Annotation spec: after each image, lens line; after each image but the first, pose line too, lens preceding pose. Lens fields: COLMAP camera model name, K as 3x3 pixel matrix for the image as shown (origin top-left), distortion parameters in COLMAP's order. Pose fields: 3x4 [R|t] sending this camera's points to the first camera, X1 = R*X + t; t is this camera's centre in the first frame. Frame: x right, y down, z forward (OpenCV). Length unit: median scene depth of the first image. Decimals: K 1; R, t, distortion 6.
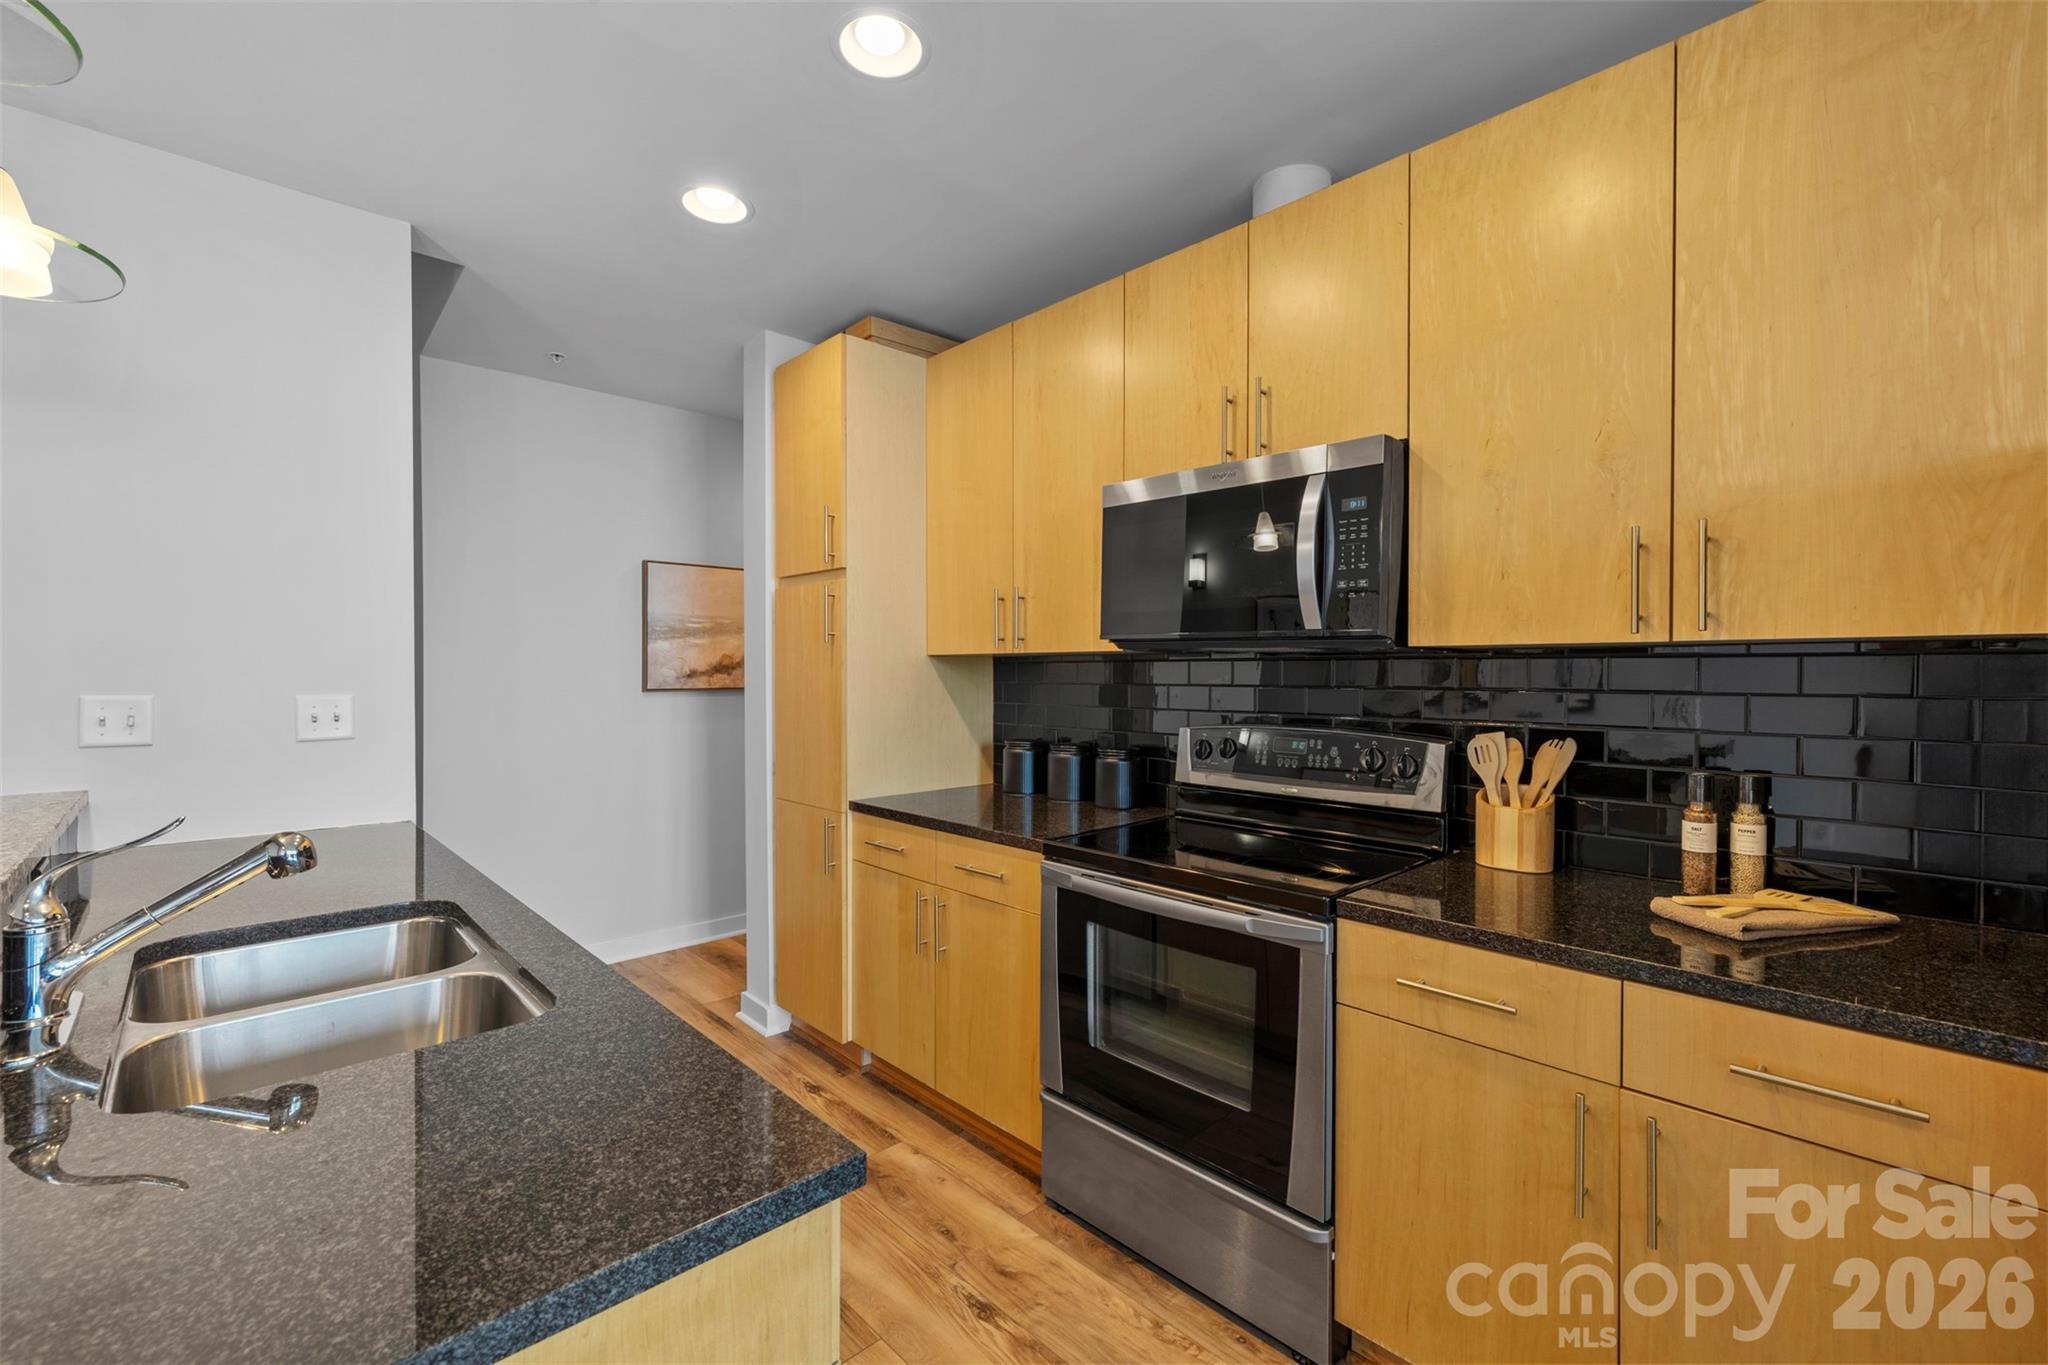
lens RADIAL K [[863.6, 0, 1027.3], [0, 863.6, 682.0], [0, 0, 1]] dist [0.000895, 0.000257]
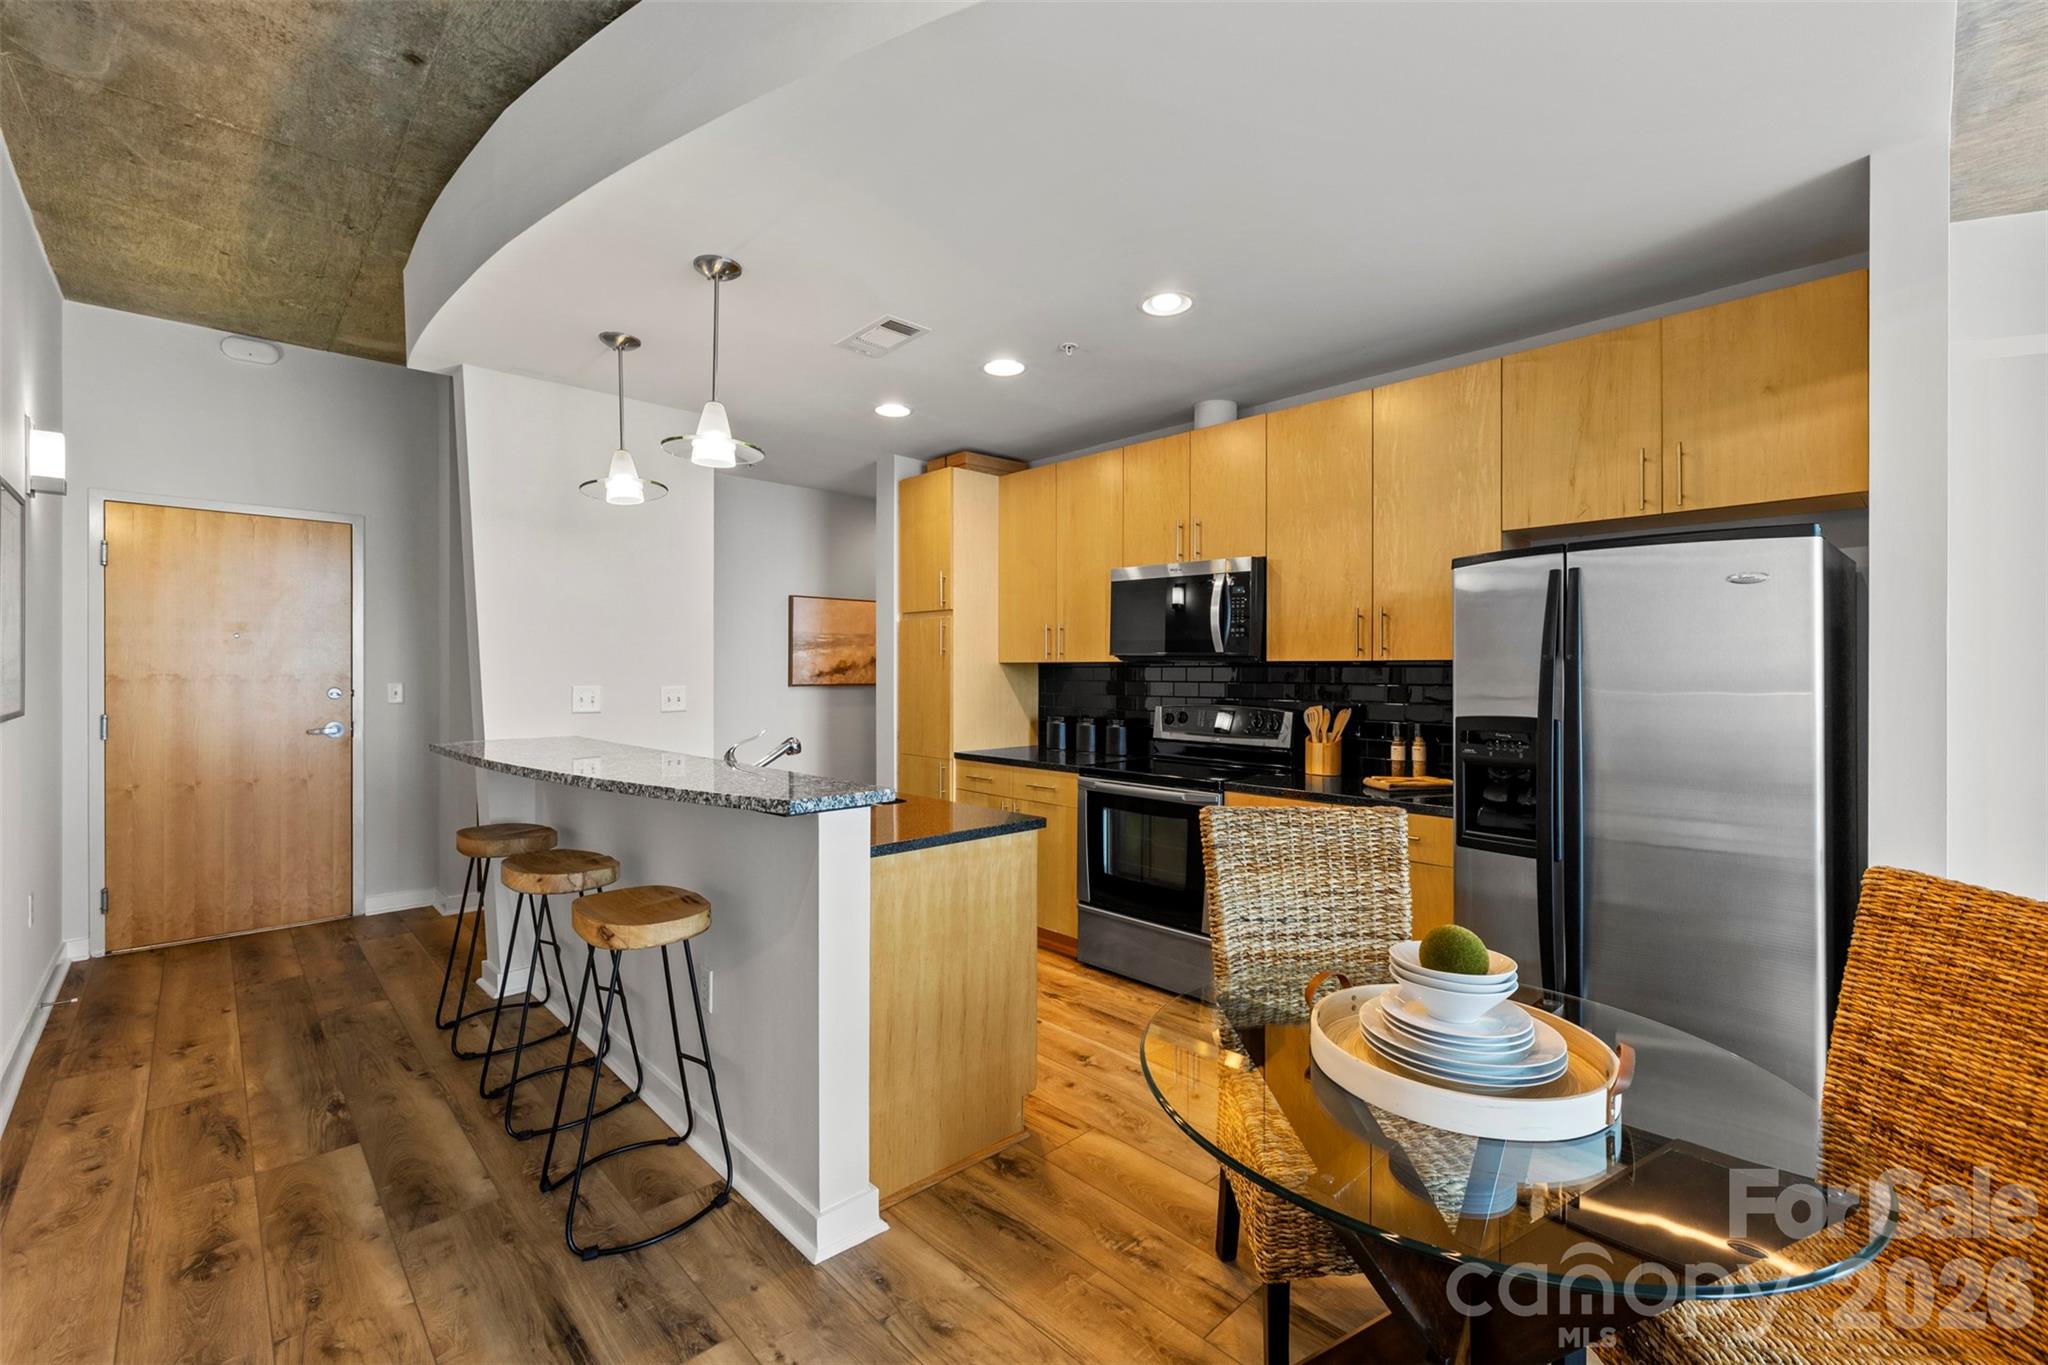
lens RADIAL K [[865.4, 0, 1028.7], [0, 865.4, 673.1], [0, 0, 1]] dist [0.000694, 0.000099]
pose [[0.999995, 0.000918, 0.003119, -0.089098], [-0.000888, 0.999954, -0.009507, 0.004417], [-0.003128, 0.009504, 0.999950, -0.793976]]
